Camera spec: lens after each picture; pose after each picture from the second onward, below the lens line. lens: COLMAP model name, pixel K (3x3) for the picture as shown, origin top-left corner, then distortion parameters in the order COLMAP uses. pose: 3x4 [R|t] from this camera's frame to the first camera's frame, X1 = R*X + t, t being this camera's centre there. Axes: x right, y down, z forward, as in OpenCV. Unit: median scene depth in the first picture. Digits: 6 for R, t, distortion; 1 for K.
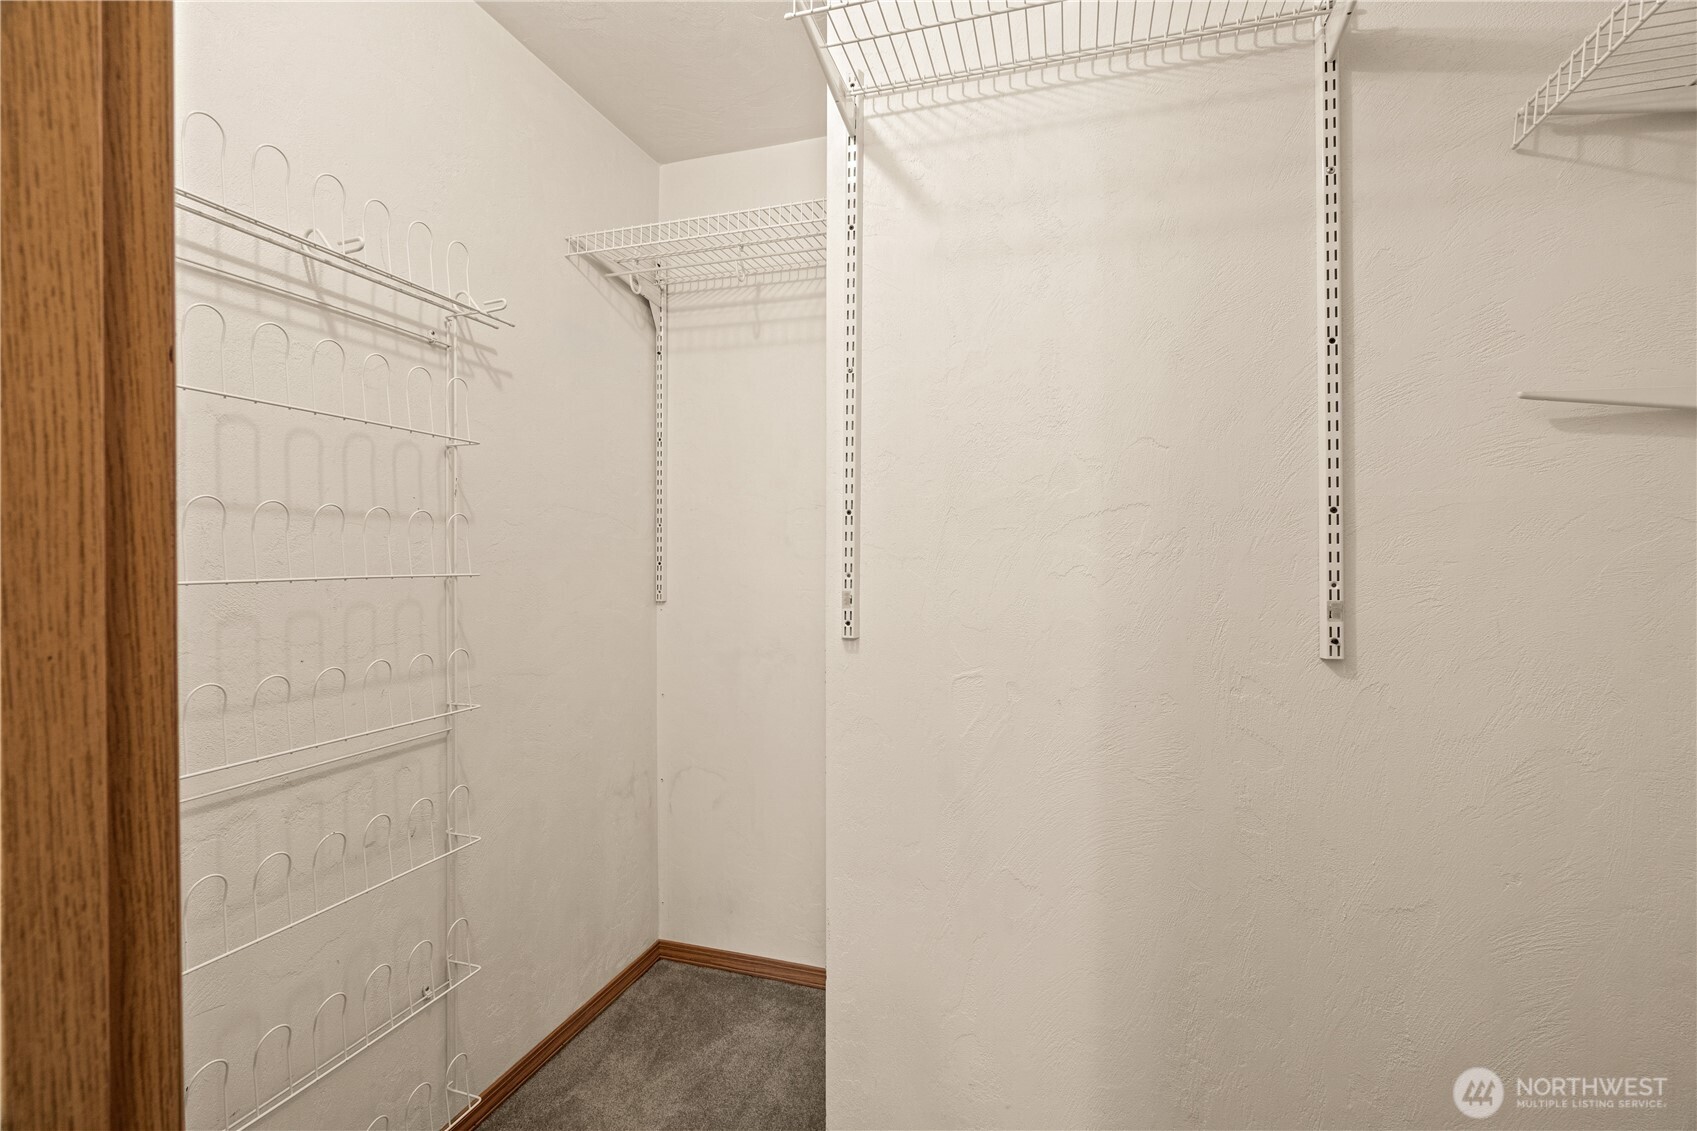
lens RADIAL K [[775.4, 0, 844.7], [0, 775.4, 570.6], [0, 0, 1]] dist [-0.006714, 0.001829]
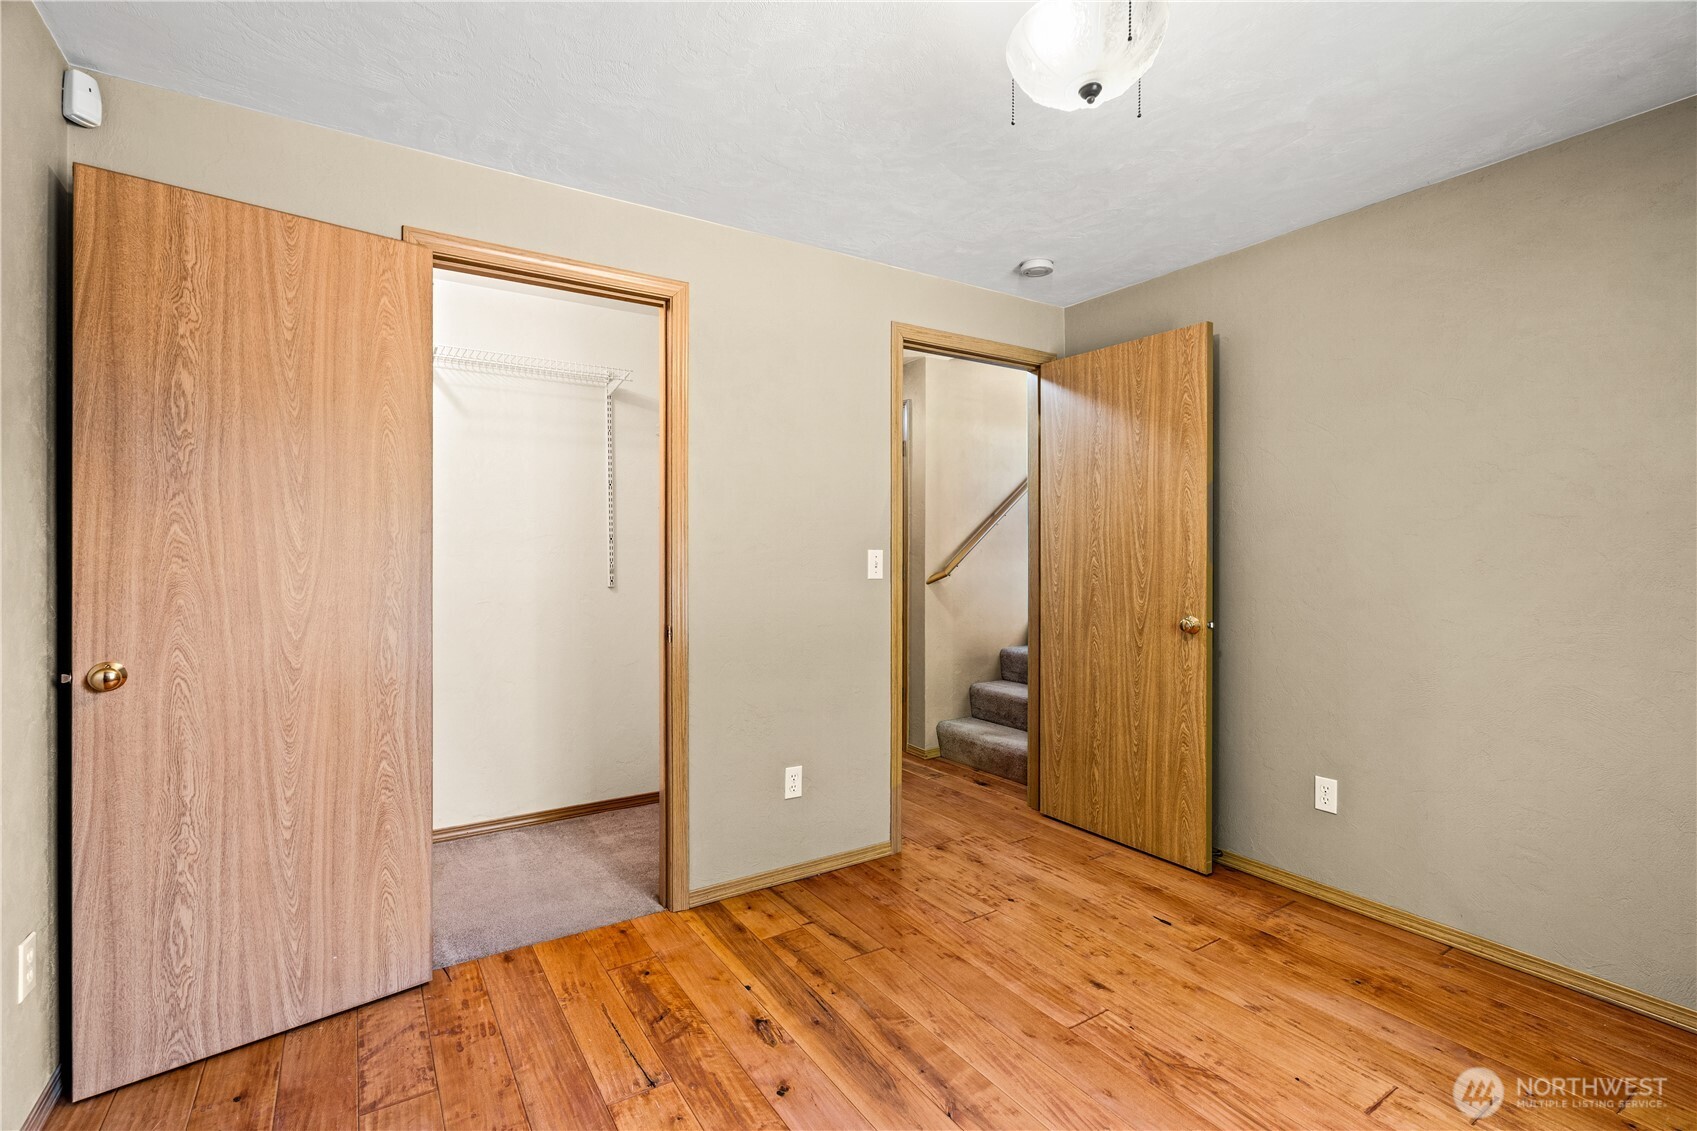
lens RADIAL K [[775.4, 0, 851.7], [0, 775.4, 557.8], [0, 0, 1]] dist [-0.006714, 0.001829]
pose [[0.648568, 0.001650, 0.761155, -1.123314], [0.013569, 0.999814, -0.013729, 0.055392], [-0.761035, 0.019232, 0.648425, -1.774685]]
